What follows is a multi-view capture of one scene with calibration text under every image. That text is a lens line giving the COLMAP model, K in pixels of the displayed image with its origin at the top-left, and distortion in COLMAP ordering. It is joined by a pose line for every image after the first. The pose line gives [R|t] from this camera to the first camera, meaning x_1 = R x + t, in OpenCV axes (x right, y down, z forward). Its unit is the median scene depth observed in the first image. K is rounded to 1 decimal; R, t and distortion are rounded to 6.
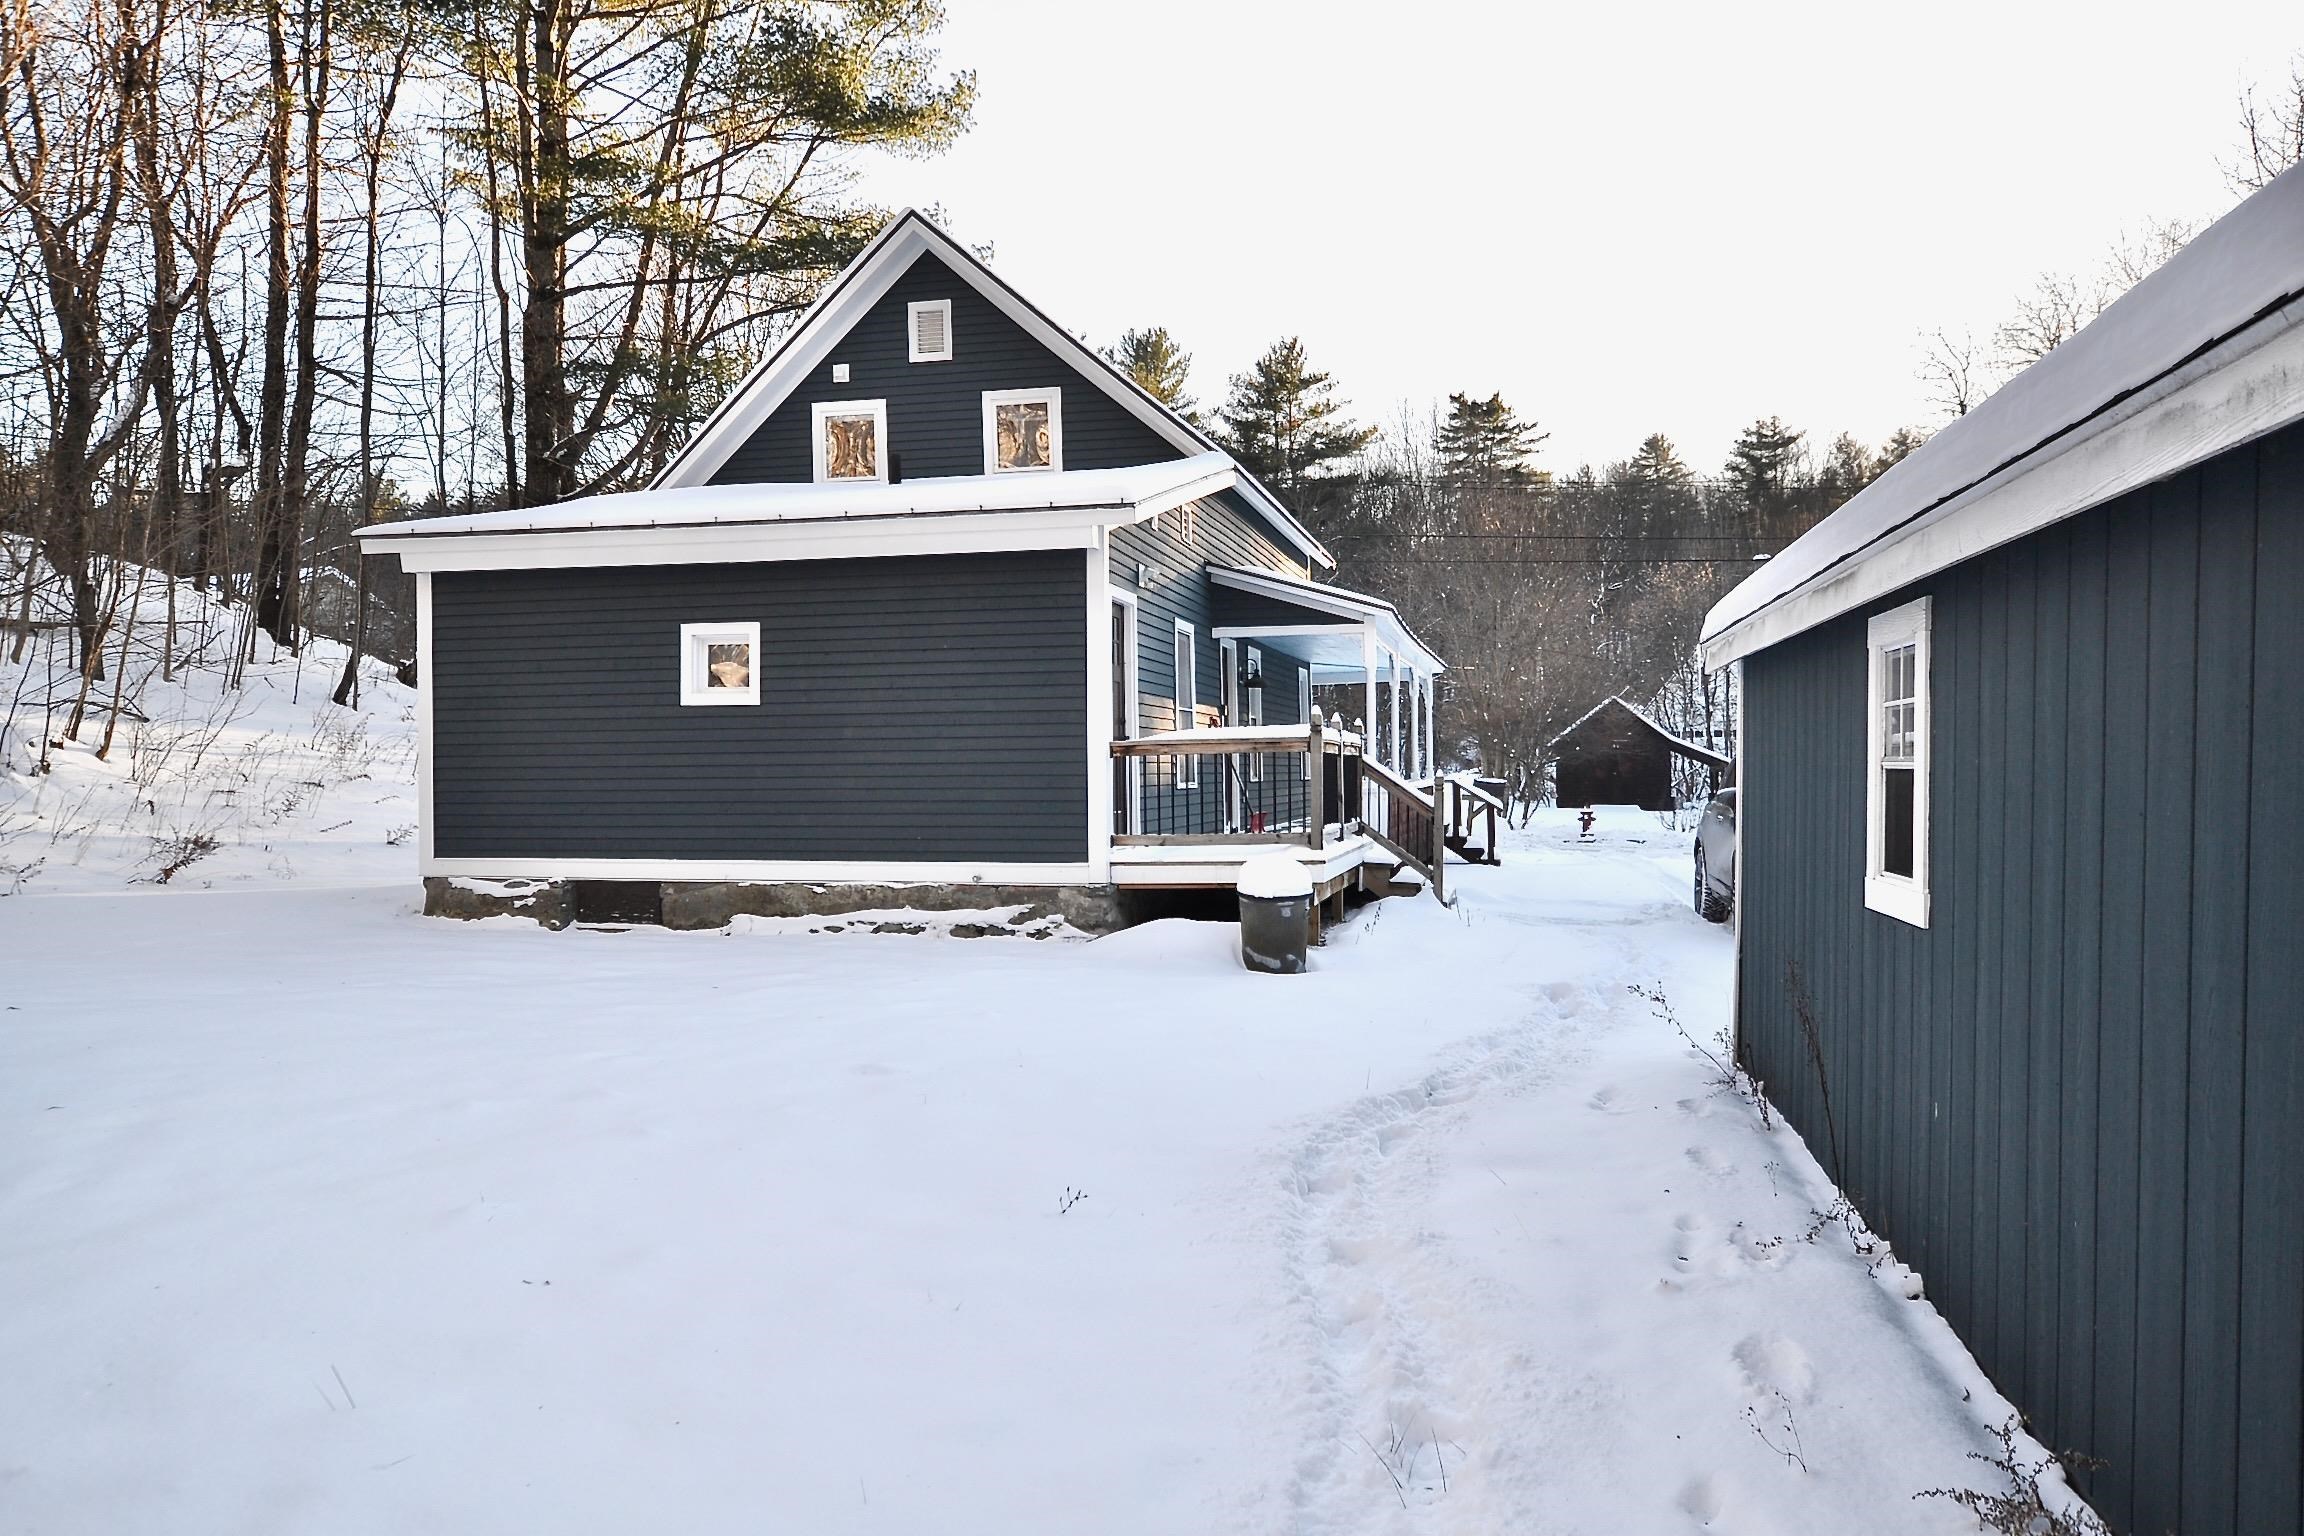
lens RADIAL K [[1562.6, 0, 1148.2], [0, 1562.6, 773.9], [0, 0, 1]] dist [0.004360, 0.000343]
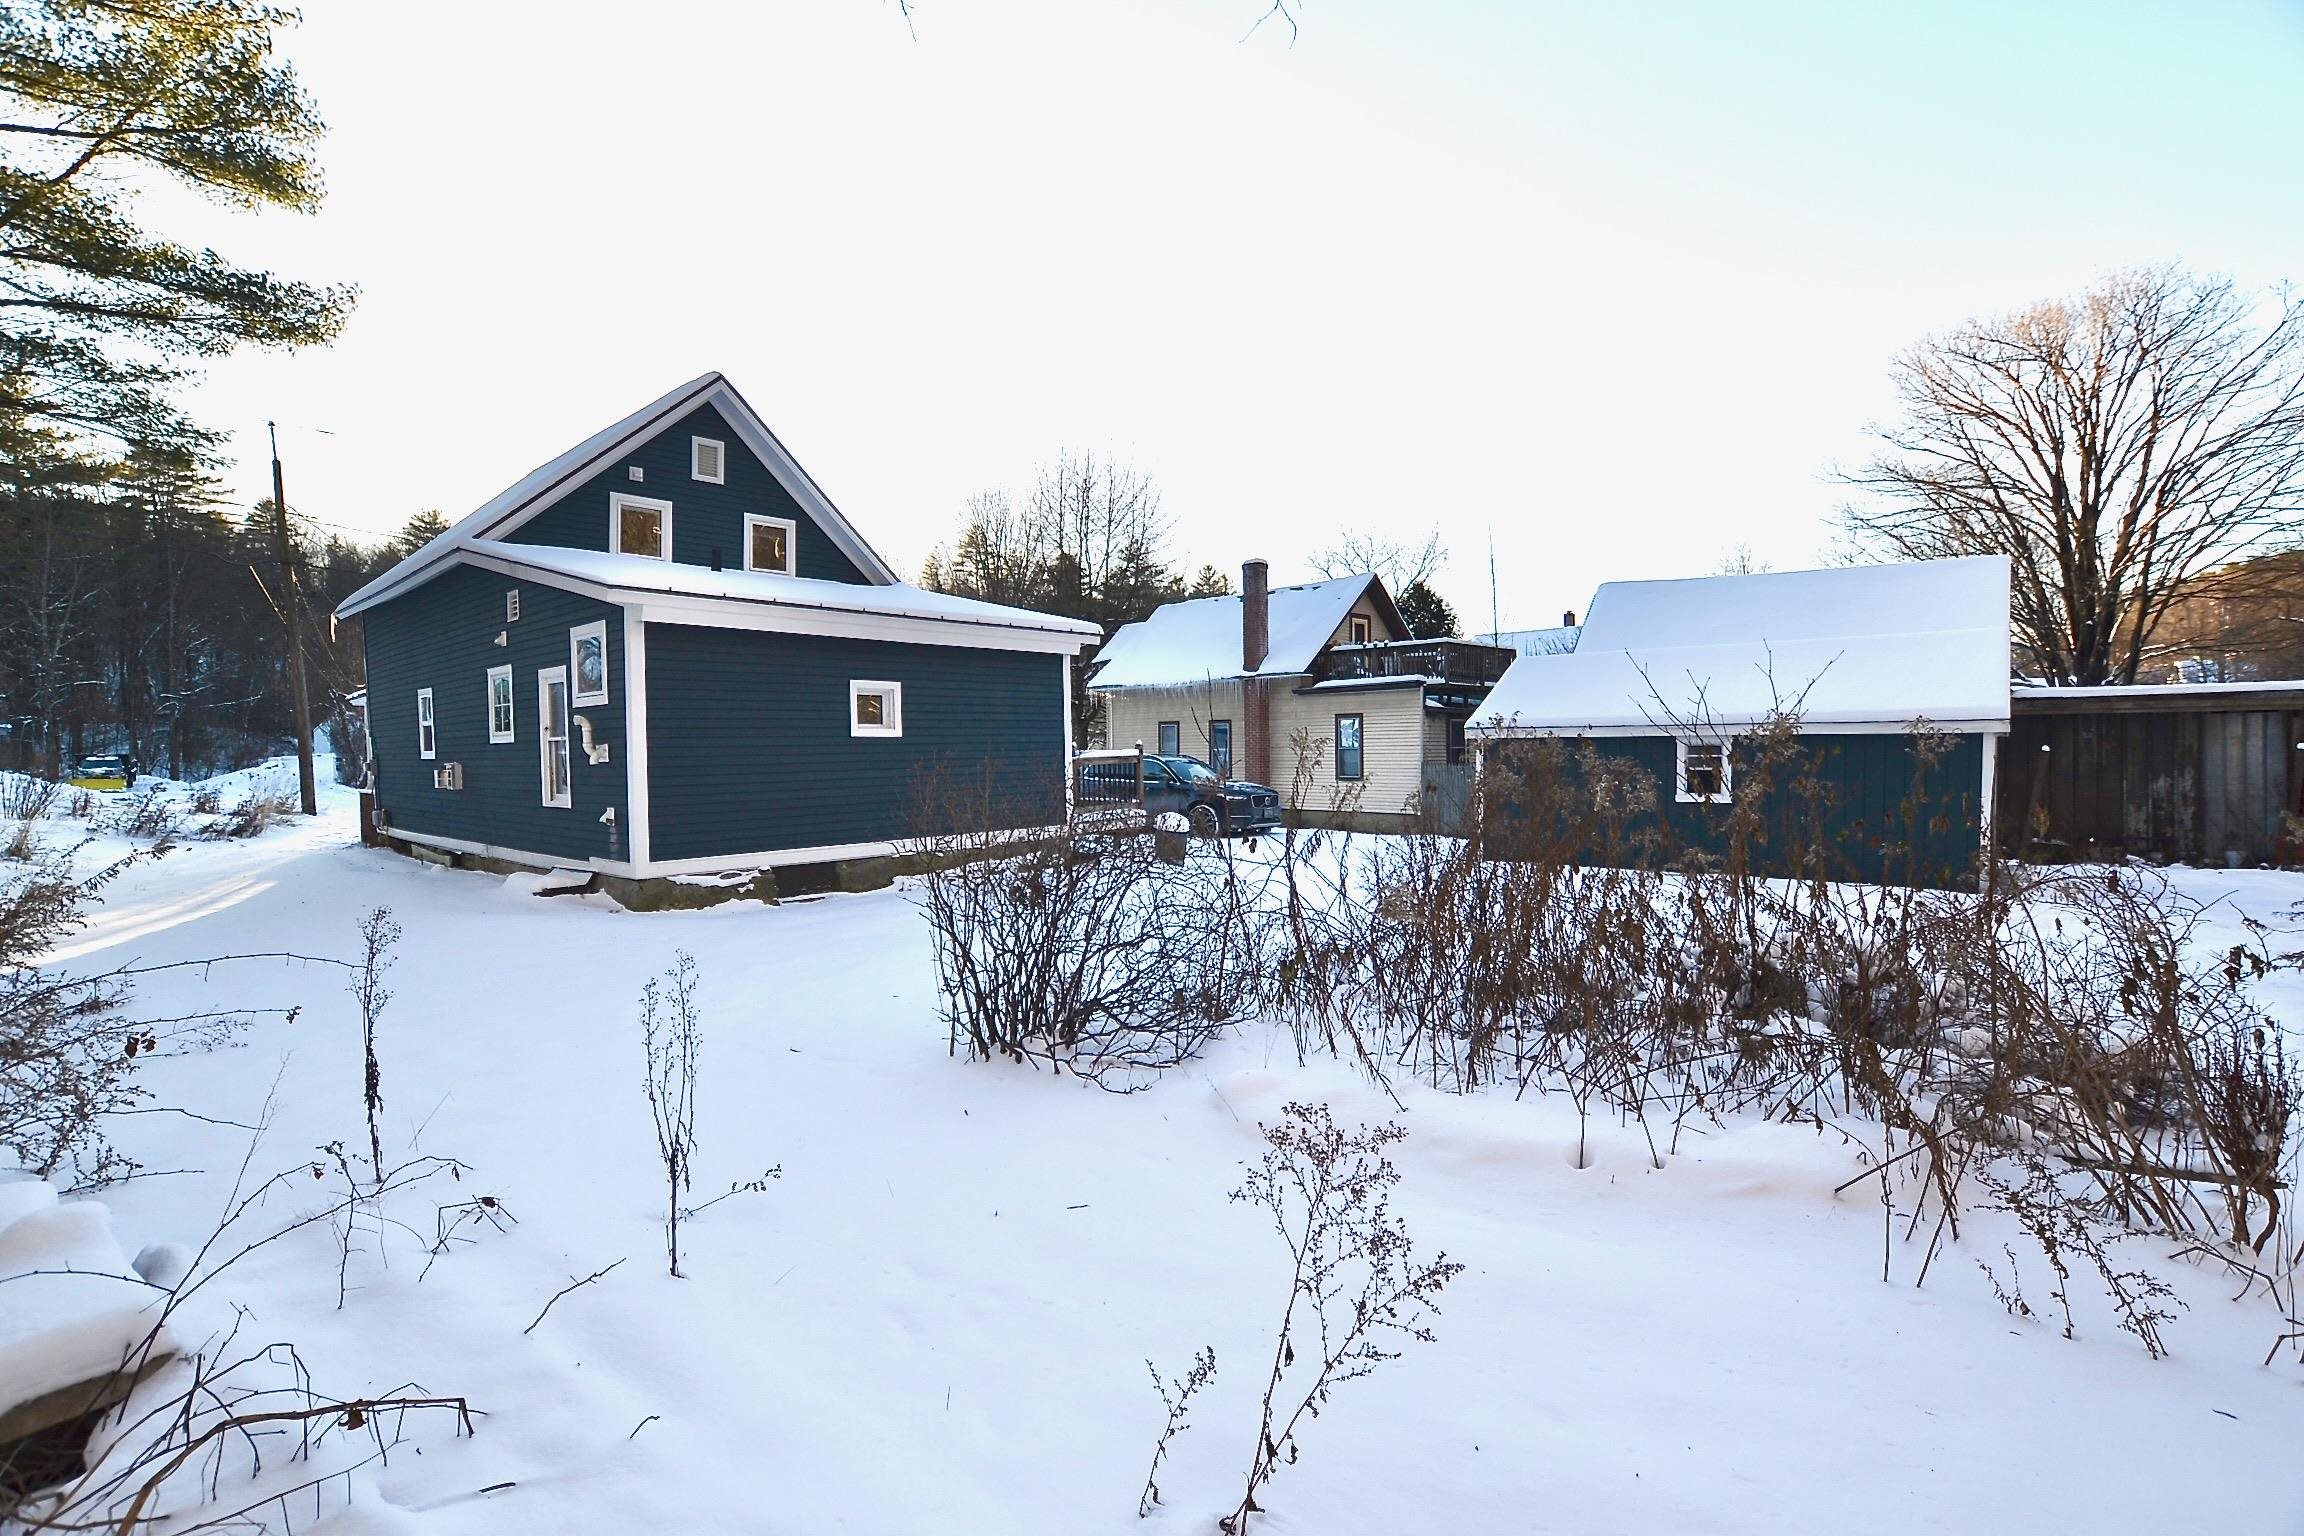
lens RADIAL K [[1022.1, 0, 1153.4], [0, 1022.1, 764.6], [0, 0, 1]] dist [-0.020920, -0.000126]
pose [[0.481315, -0.017179, 0.876379, -0.813761], [0.019897, 0.999764, 0.008670, -0.016795], [-0.876322, 0.013264, 0.481543, 0.252526]]
